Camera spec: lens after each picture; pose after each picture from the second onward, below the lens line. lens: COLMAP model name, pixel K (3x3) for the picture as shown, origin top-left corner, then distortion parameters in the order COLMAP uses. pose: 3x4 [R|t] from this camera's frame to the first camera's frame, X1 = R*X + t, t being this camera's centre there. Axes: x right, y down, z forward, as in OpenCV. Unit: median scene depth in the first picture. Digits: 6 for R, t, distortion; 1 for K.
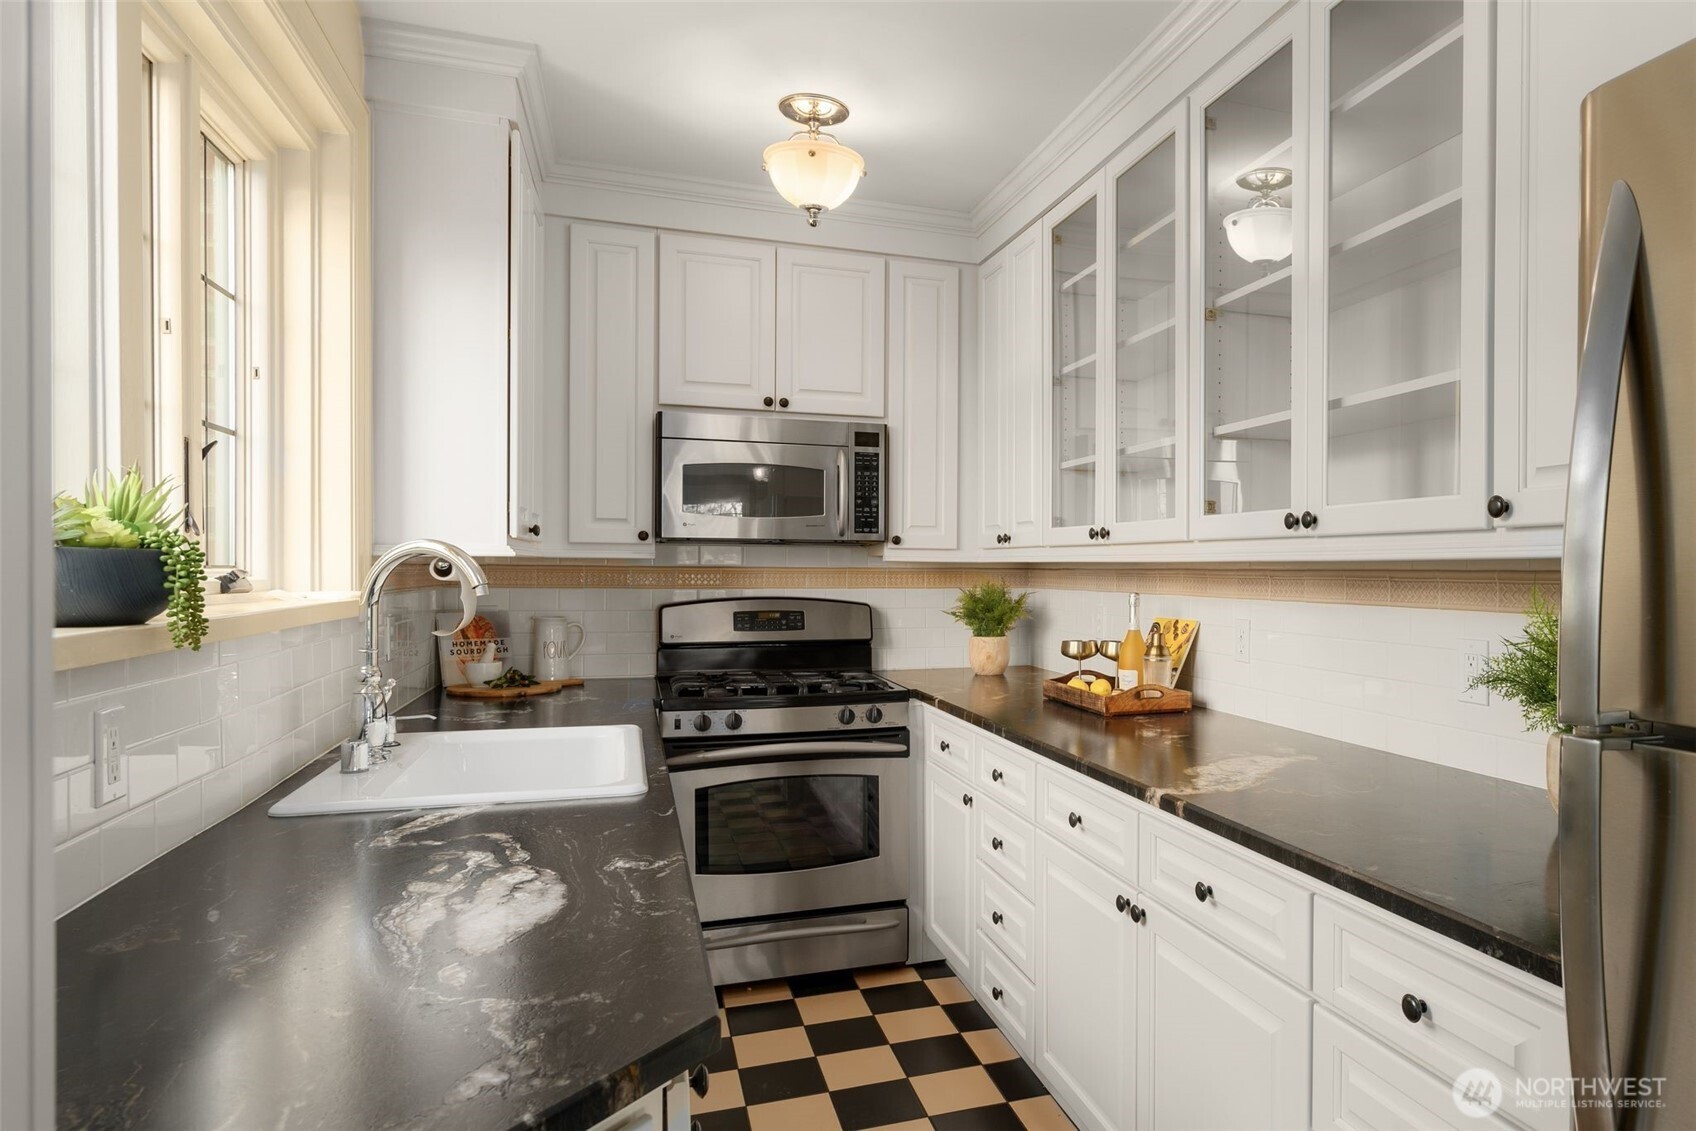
lens RADIAL K [[774.8, 0, 844.4], [0, 774.8, 567.2], [0, 0, 1]] dist [-0.018104, -0.000171]
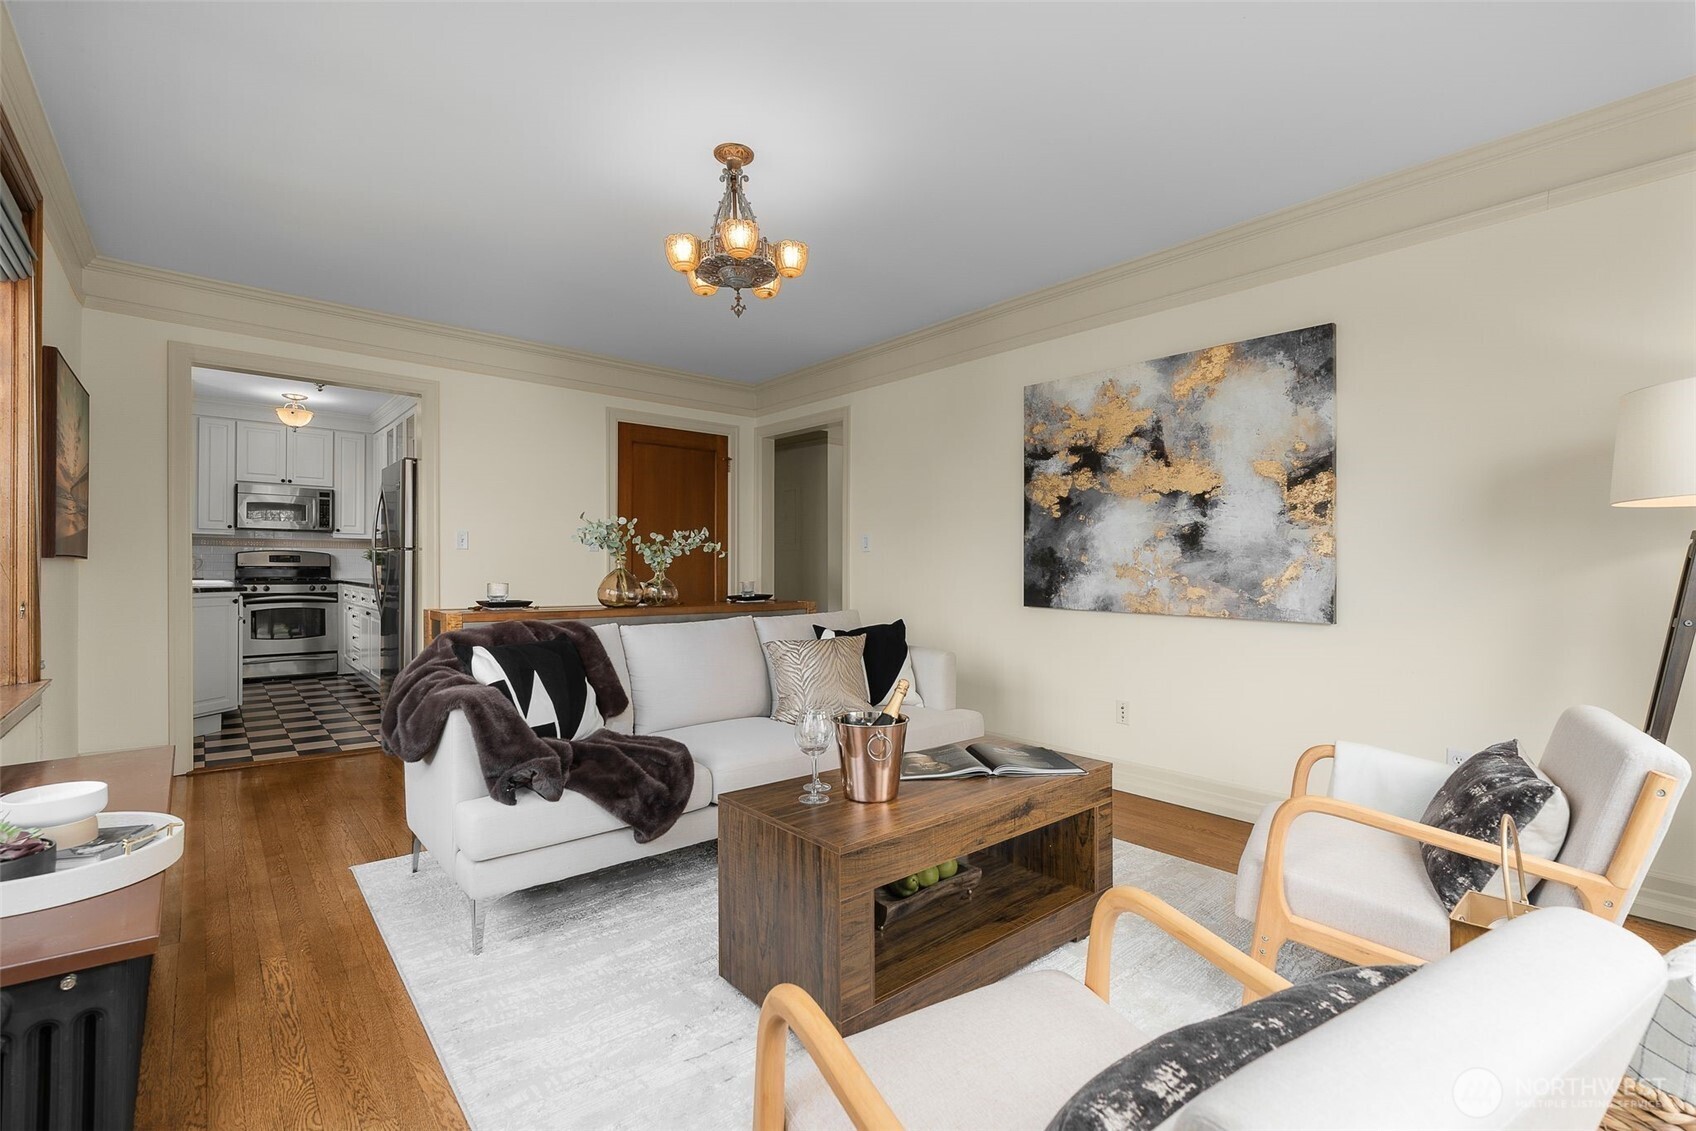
lens RADIAL K [[774.8, 0, 852.1], [0, 774.8, 570.9], [0, 0, 1]] dist [-0.018104, -0.000171]
pose [[0.905615, 0.001934, 0.424097, 0.595496], [-0.004927, 0.999970, 0.005961, 0.090294], [-0.424073, -0.007488, 0.905597, -2.424565]]
